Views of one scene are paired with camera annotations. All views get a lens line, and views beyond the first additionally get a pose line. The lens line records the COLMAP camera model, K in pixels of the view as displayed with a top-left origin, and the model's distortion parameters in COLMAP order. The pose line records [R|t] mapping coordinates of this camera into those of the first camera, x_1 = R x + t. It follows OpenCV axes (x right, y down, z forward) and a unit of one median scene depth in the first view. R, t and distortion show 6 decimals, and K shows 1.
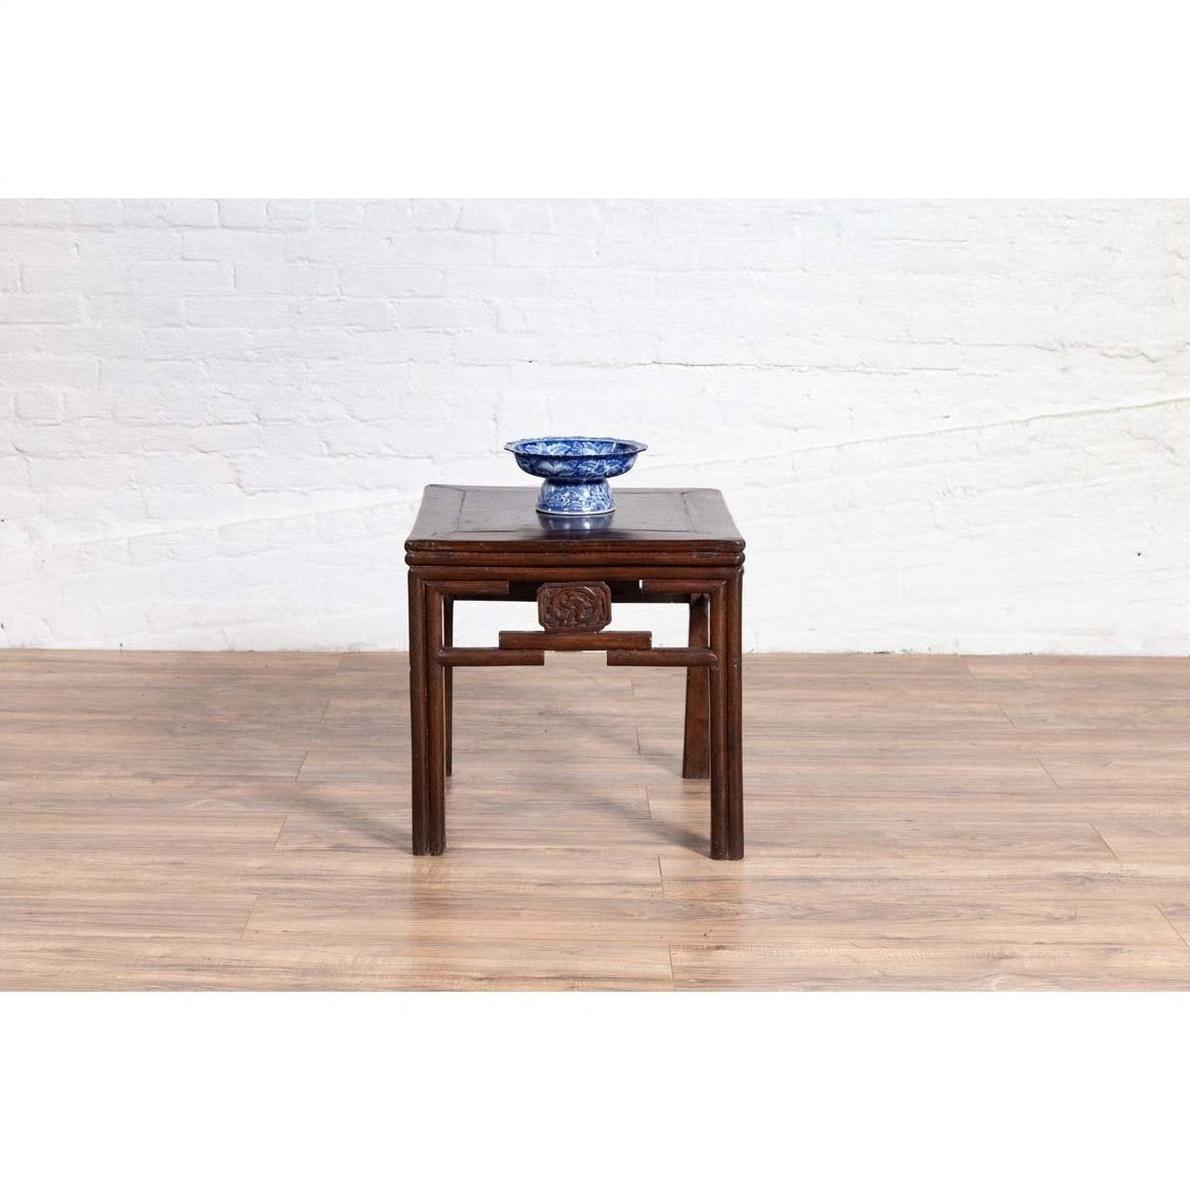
lens RADIAL K [[2614.1, 0, 595.0], [0, 2614.1, 595.0], [0, 0, 1]] dist [0.040730, -0.142611]
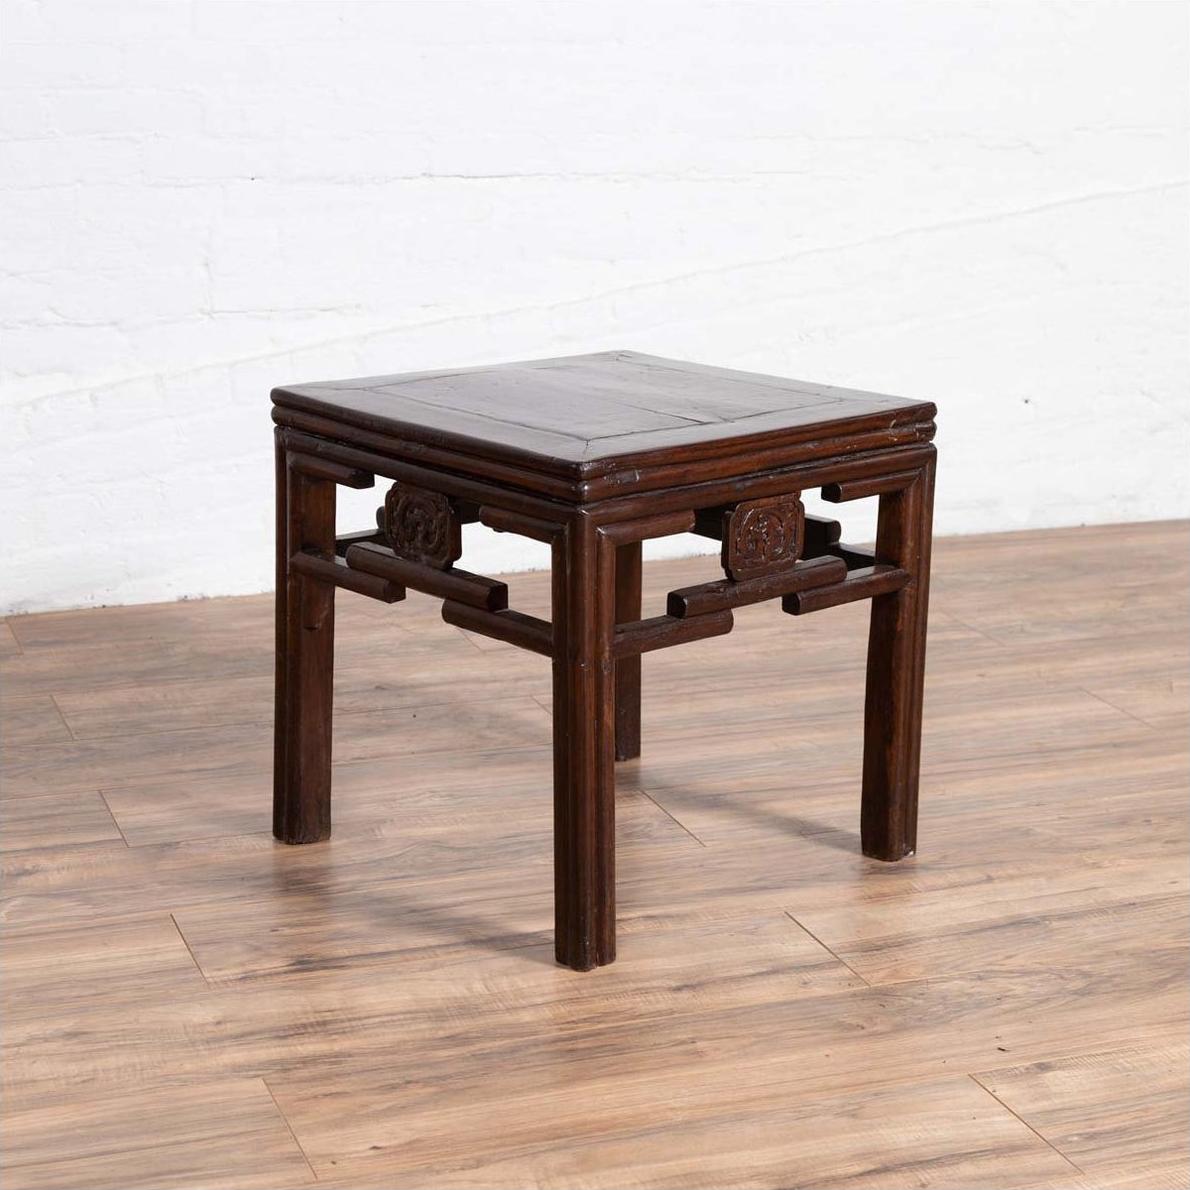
lens RADIAL K [[2651.4, 0, 719.4], [0, 2651.4, 596.2], [0, 0, 1]] dist [0.017780, -0.008411]
pose [[0.926775, -0.088422, 0.365060, -0.210994], [0.063314, 0.994765, 0.080210, -0.032607], [-0.370241, -0.051223, 0.927522, 0.347078]]
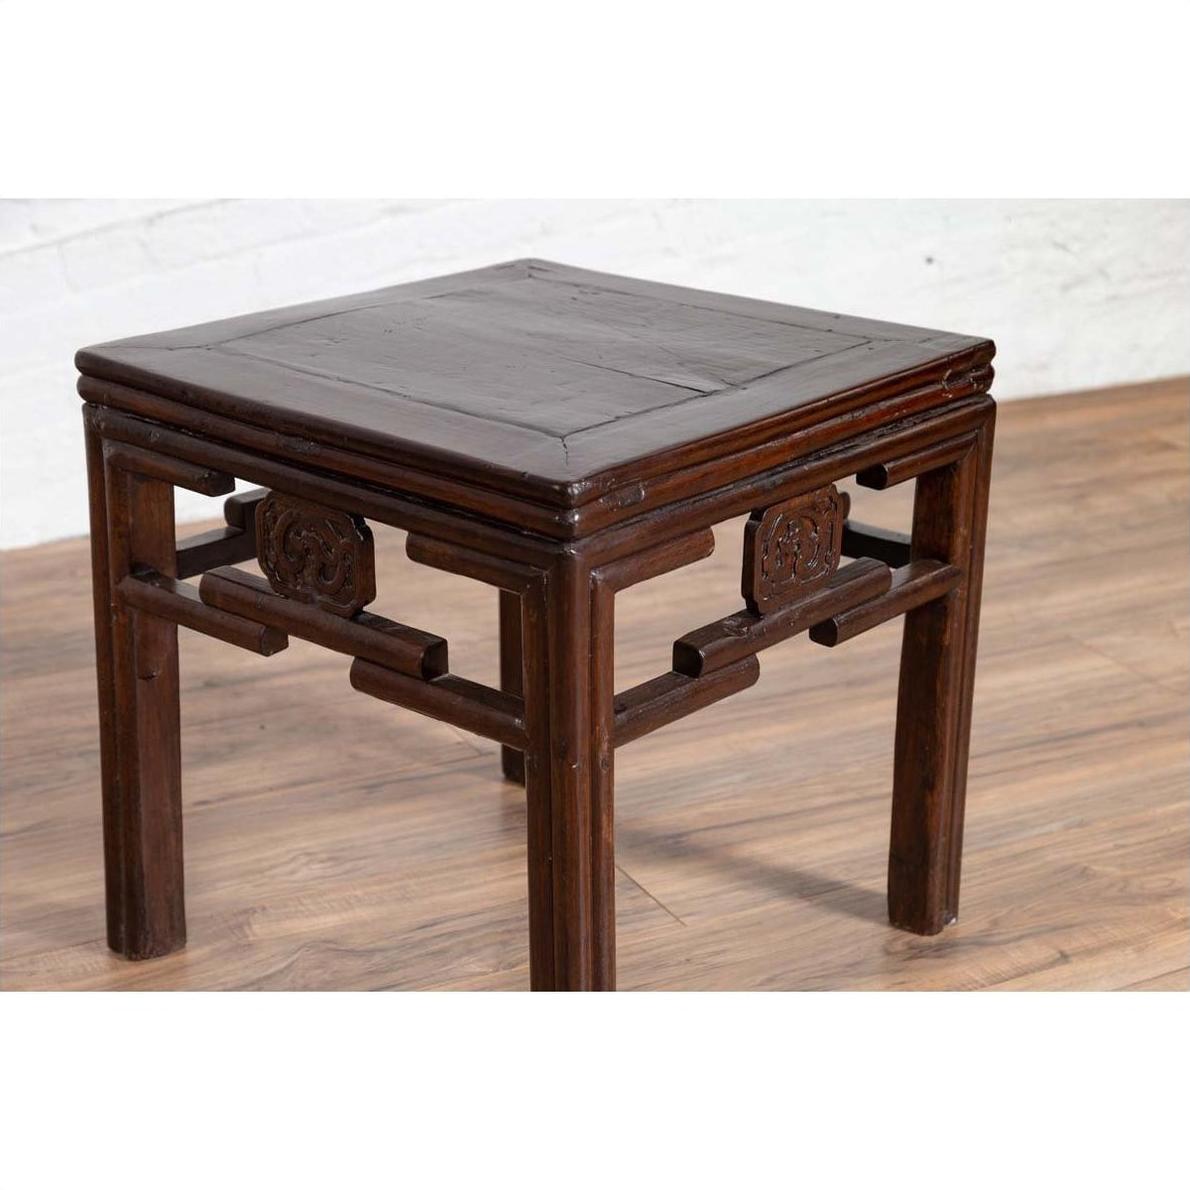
lens RADIAL K [[2463.3, 0, 676.2], [0, 2463.3, 616.5], [0, 0, 1]] dist [0.018006, -0.197259]
pose [[0.877764, -0.167666, 0.448797, -0.180170], [0.087396, 0.977081, 0.194098, -0.065782], [-0.471054, -0.131149, 0.872300, 0.557644]]
